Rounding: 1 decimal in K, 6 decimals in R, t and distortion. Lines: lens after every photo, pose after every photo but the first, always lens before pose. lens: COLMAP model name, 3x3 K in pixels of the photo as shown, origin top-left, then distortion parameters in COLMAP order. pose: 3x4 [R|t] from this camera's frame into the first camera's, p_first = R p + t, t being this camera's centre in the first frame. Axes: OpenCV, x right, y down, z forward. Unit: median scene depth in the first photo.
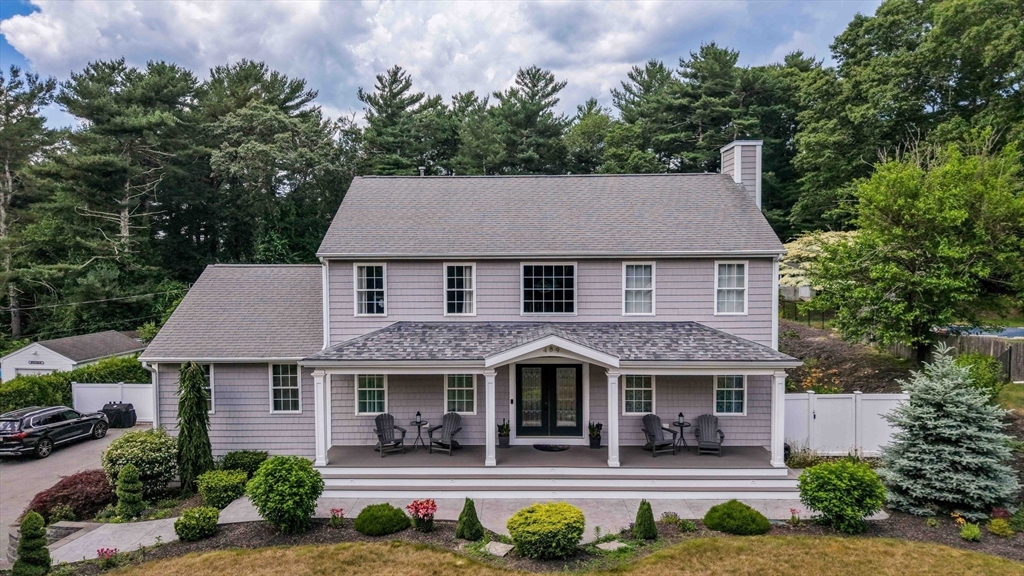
lens RADIAL K [[679.8, 0, 513.7], [0, 679.8, 285.3], [0, 0, 1]] dist [0.016600, -0.020274]
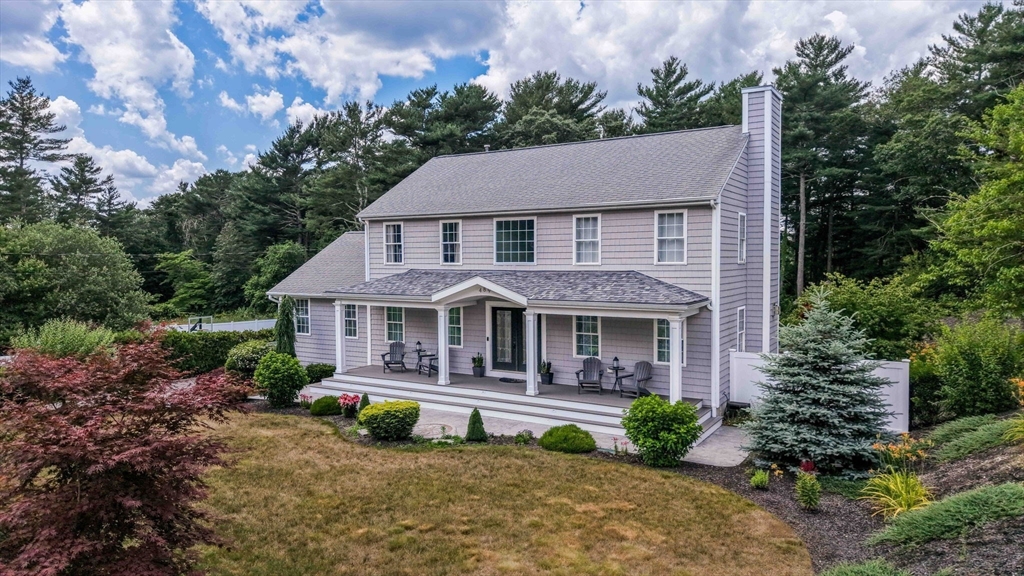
lens RADIAL K [[679.8, 0, 518.6], [0, 679.8, 288.3], [0, 0, 1]] dist [0.016600, -0.020274]
pose [[0.863183, 0.021544, -0.504431, 0.630158], [-0.019048, 0.999768, 0.010104, 0.072689], [0.504531, 0.000887, 0.863393, 0.025128]]
